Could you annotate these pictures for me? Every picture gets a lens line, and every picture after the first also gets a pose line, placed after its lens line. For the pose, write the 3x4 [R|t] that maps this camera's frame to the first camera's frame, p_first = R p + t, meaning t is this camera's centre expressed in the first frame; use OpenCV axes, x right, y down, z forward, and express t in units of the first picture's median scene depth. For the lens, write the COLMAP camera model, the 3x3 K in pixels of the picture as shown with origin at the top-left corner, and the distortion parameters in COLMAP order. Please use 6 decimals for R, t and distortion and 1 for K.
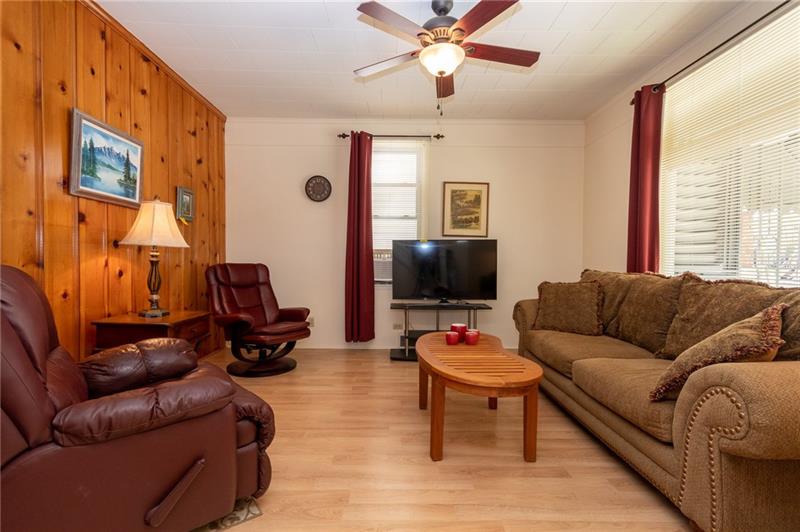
lens RADIAL K [[375.0, 0, 400.0], [0, 375.0, 266.0], [0, 0, 1]] dist [0.003612, 0.000680]
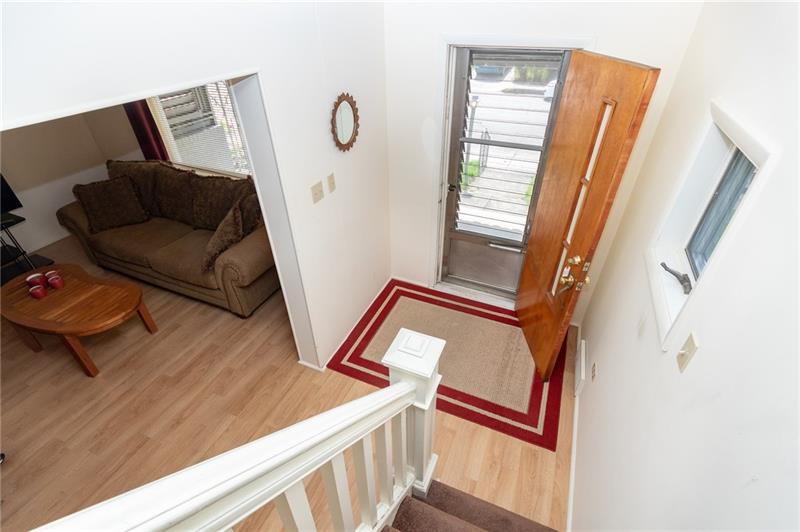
lens RADIAL K [[375.0, 0, 400.0], [0, 375.0, 266.0], [0, 0, 1]] dist [0.003612, 0.000680]
pose [[0.423084, -0.542885, 0.725449, -0.202391], [0.041682, 0.811450, 0.582934, -0.547089], [-0.905131, -0.216391, 0.365940, -0.439846]]
